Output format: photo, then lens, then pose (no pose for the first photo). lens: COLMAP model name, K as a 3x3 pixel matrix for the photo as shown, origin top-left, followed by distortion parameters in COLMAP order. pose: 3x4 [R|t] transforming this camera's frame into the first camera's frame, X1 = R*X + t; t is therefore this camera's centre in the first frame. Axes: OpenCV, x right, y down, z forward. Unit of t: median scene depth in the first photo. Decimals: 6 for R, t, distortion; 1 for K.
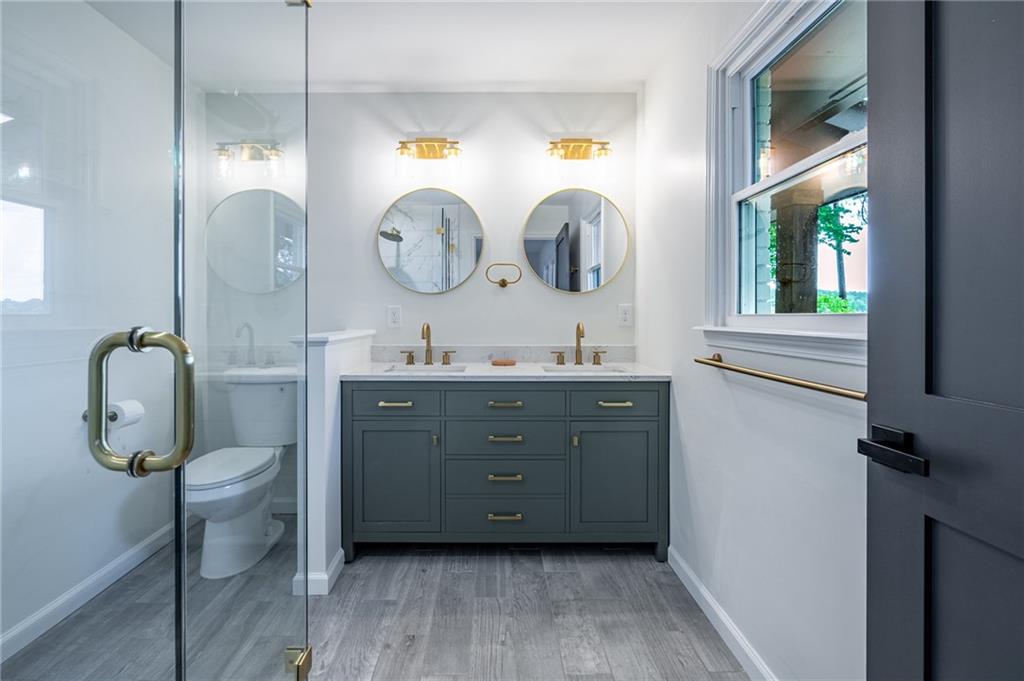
lens RADIAL K [[478.1, 0, 493.7], [0, 478.1, 318.1], [0, 0, 1]] dist [-0.001570, 0.000604]
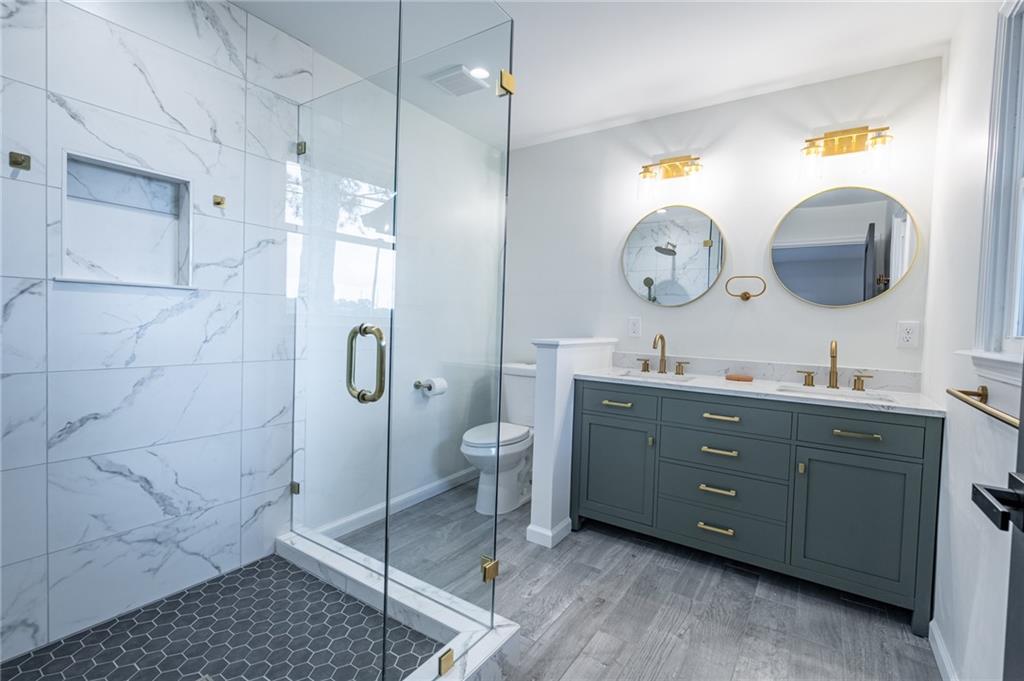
lens RADIAL K [[463.3, 0, 514.6], [0, 463.3, 335.6], [0, 0, 1]] dist [0.000566, 0.000559]
pose [[0.829463, 0.042712, -0.556926, 0.197394], [-0.035043, 0.999087, 0.024431, 0.000141], [0.557461, -0.000749, 0.830203, -0.047082]]
